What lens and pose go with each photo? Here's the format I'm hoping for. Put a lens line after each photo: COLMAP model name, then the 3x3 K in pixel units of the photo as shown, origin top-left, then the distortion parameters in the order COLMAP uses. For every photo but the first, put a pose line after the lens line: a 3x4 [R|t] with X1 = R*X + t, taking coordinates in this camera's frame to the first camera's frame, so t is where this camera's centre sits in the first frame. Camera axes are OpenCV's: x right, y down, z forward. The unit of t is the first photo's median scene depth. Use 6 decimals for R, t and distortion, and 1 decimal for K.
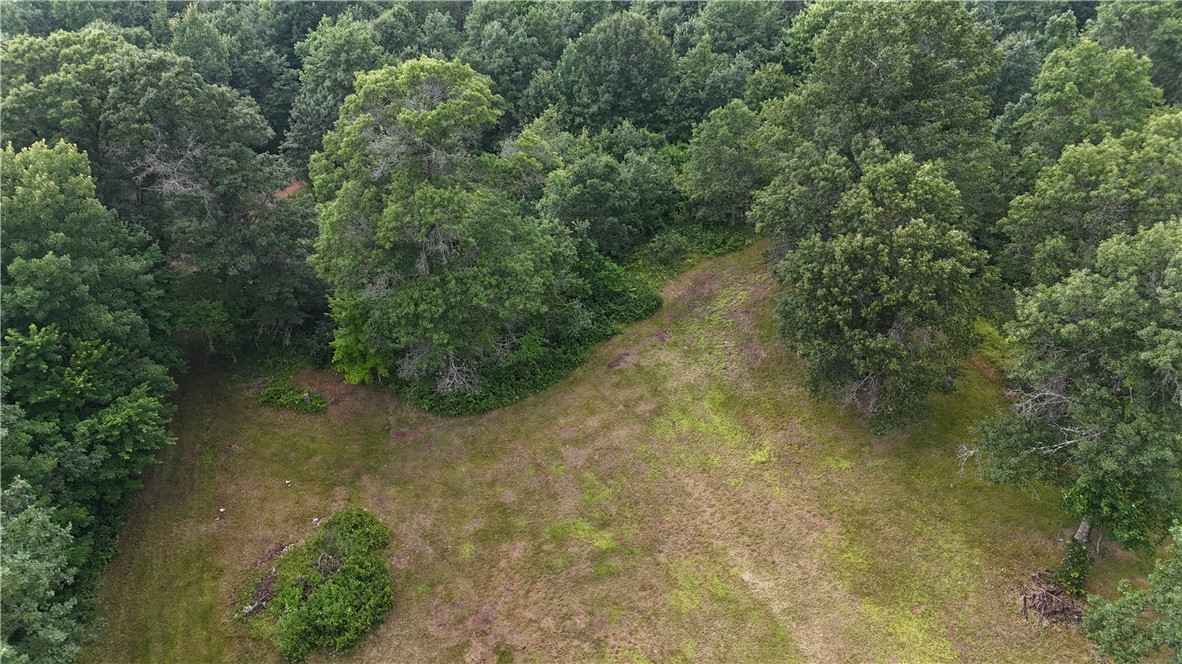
lens RADIAL K [[866.6, 0, 591.0], [0, 866.6, 332.0], [0, 0, 1]] dist [0.092319, -0.114130]
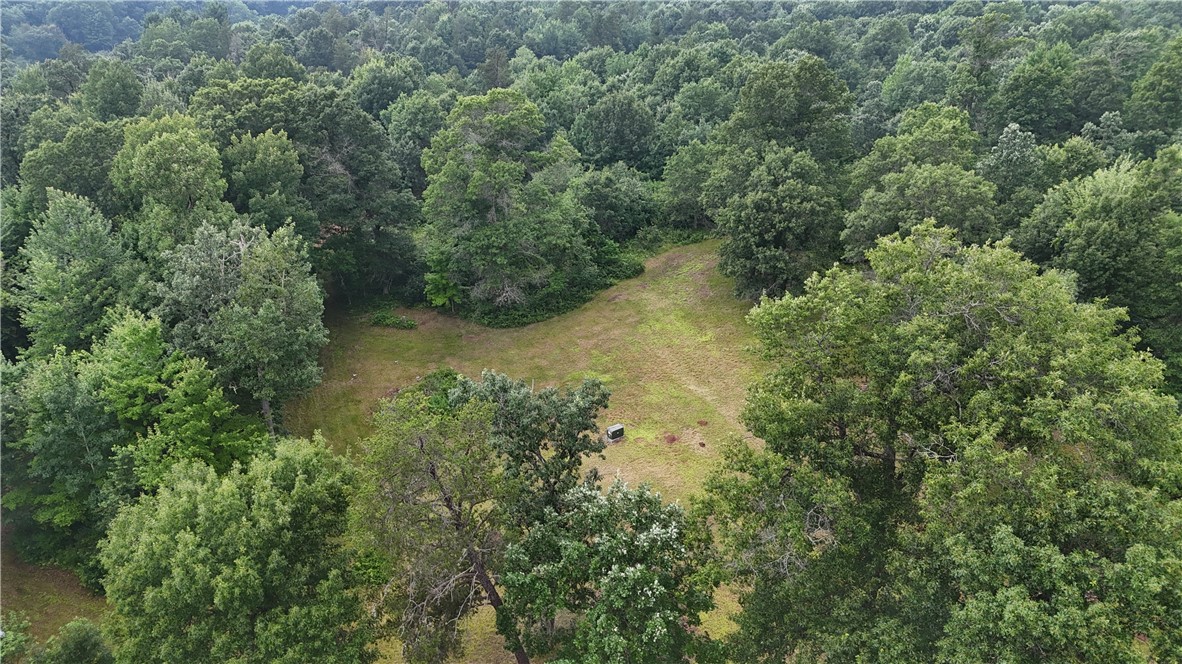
lens RADIAL K [[866.6, 0, 591.0], [0, 866.6, 332.0], [0, 0, 1]] dist [0.092319, -0.114130]
pose [[0.999897, 0.012872, 0.006330, -0.018121], [-0.011864, 0.990162, -0.139425, 0.314085], [-0.008062, 0.139336, 0.990212, -0.485407]]
